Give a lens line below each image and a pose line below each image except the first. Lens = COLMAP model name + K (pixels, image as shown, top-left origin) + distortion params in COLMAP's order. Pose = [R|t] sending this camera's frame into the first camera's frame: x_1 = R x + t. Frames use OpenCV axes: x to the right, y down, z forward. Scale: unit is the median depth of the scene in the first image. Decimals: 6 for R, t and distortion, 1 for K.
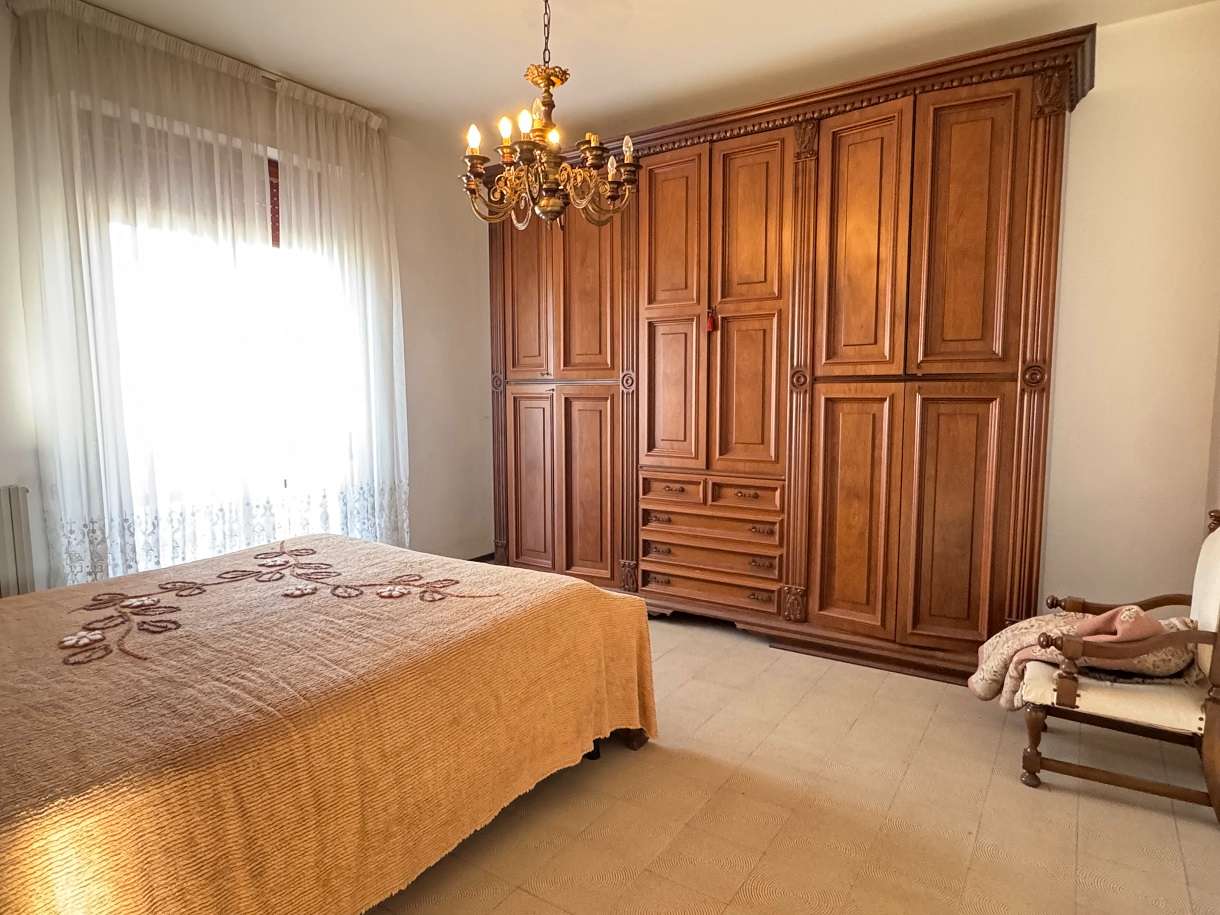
lens RADIAL K [[729.3, 0, 605.2], [0, 729.3, 460.9], [0, 0, 1]] dist [-0.001026, 0.006871]
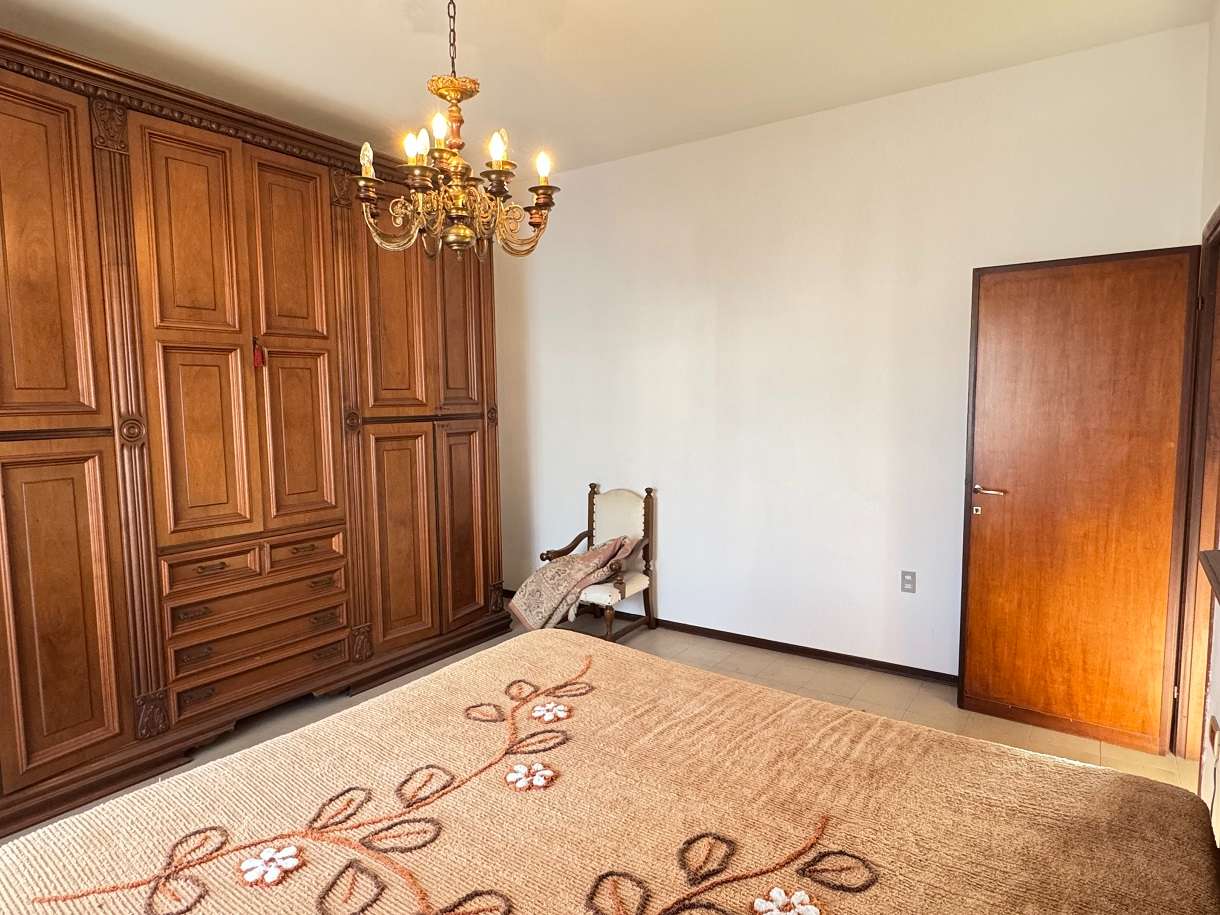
lens RADIAL K [[729.3, 0, 607.3], [0, 729.3, 459.9], [0, 0, 1]] dist [-0.001026, 0.006871]
pose [[-0.004204, -0.081351, 0.996677, -0.740056], [0.111817, 0.990397, 0.081310, -0.100336], [-0.993720, 0.111787, 0.004932, 0.644715]]
